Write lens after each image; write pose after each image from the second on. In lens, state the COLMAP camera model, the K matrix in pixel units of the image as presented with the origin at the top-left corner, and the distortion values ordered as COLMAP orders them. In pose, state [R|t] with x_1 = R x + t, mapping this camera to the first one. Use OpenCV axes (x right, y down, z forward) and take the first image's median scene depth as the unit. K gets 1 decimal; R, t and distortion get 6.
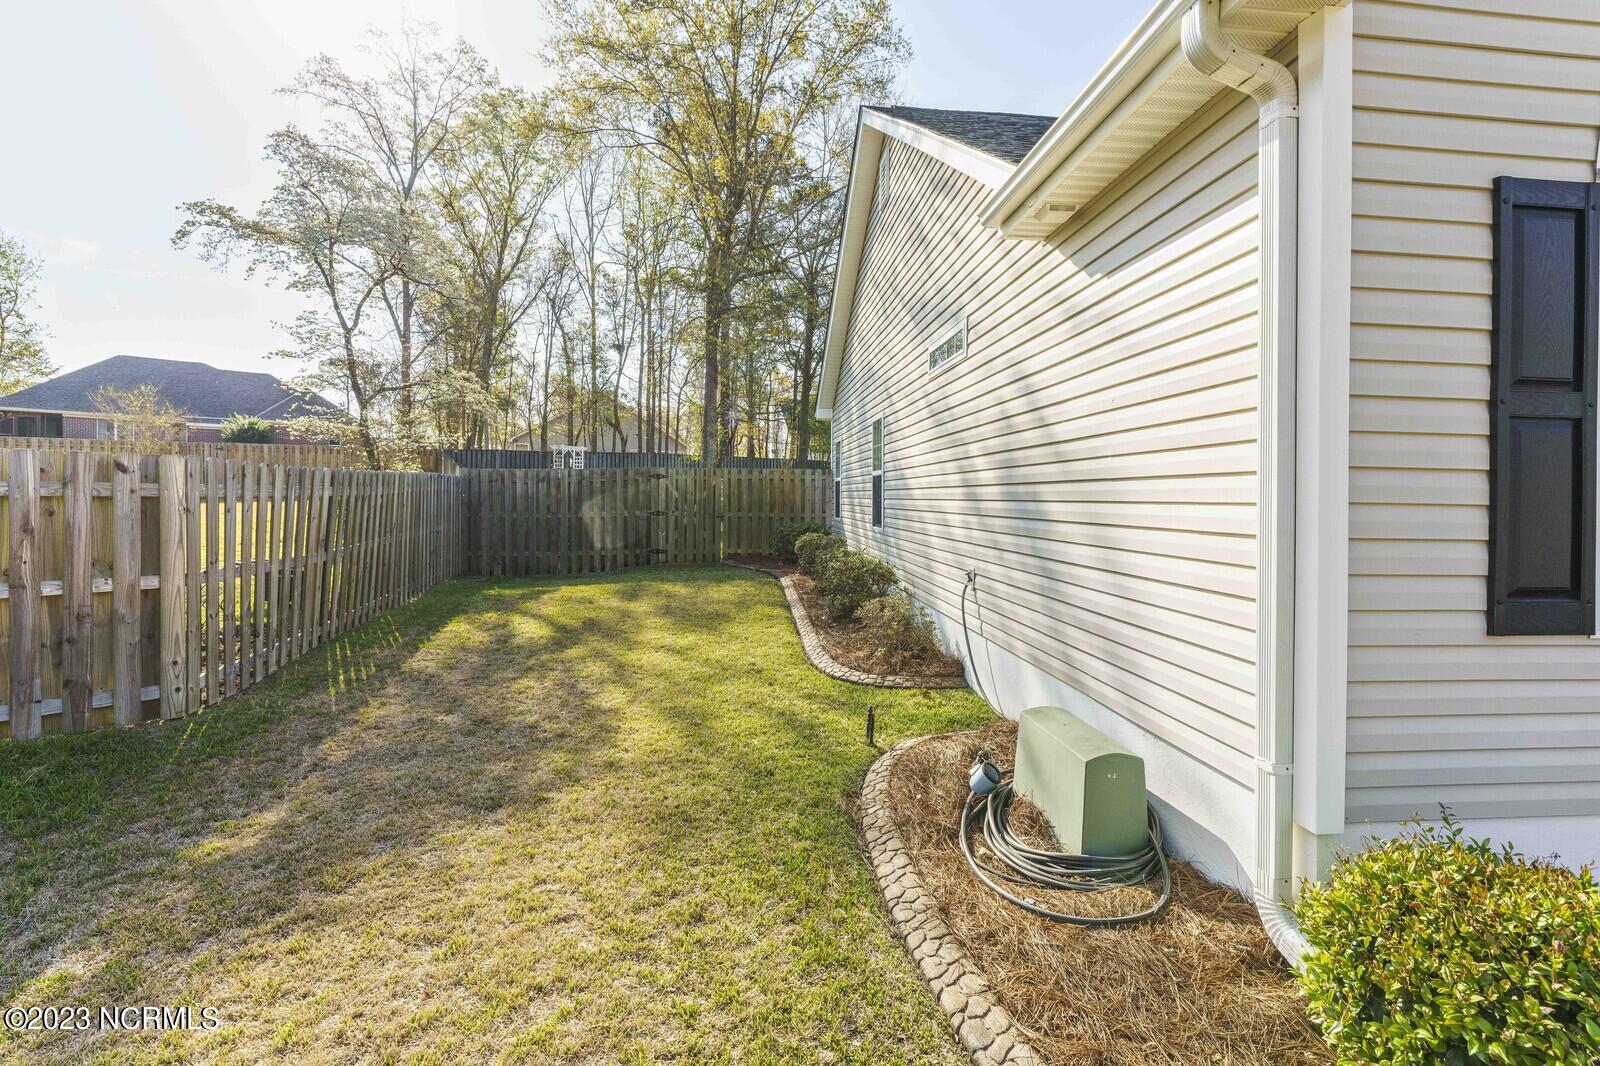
lens RADIAL K [[737.6, 0, 766.2], [0, 737.6, 489.9], [0, 0, 1]] dist [-0.002160, -0.000002]
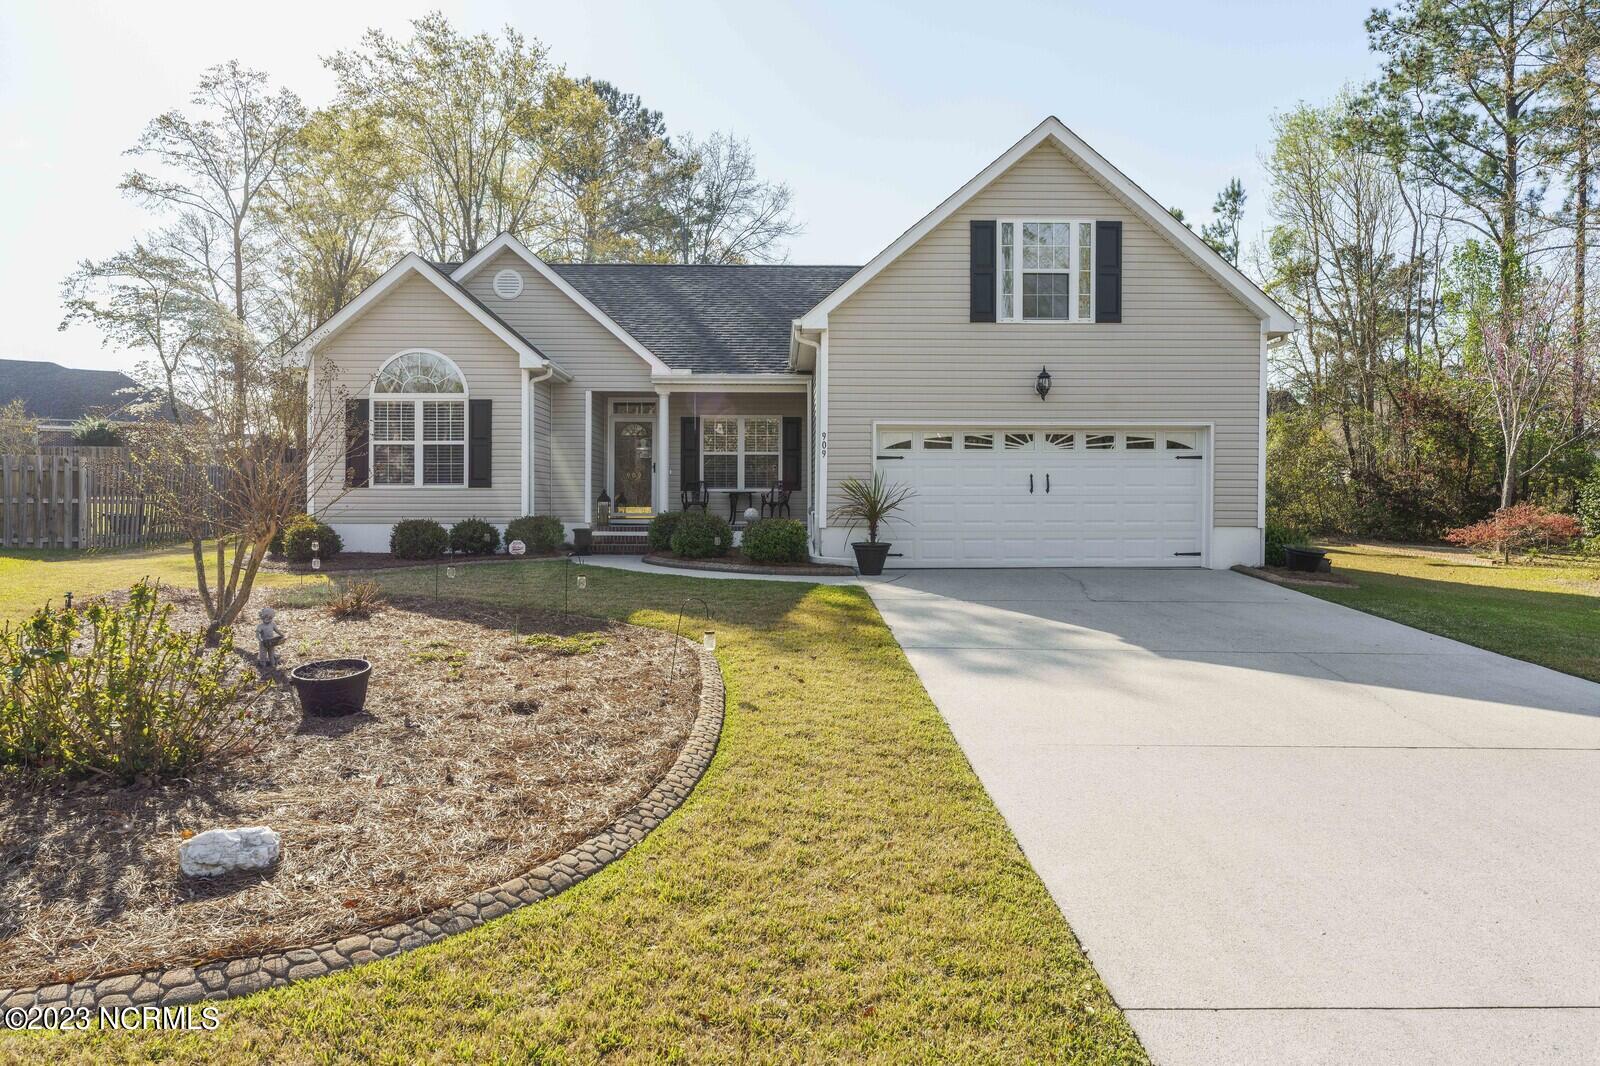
lens RADIAL K [[1039.8, 0, 771.4], [0, 1039.8, 474.2], [0, 0, 1]] dist [0.015321, -0.009386]
pose [[0.999271, -0.013676, -0.035635, 0.635307], [0.012935, 0.999697, -0.020936, 0.044277], [0.035910, 0.020460, 0.999146, -0.934108]]
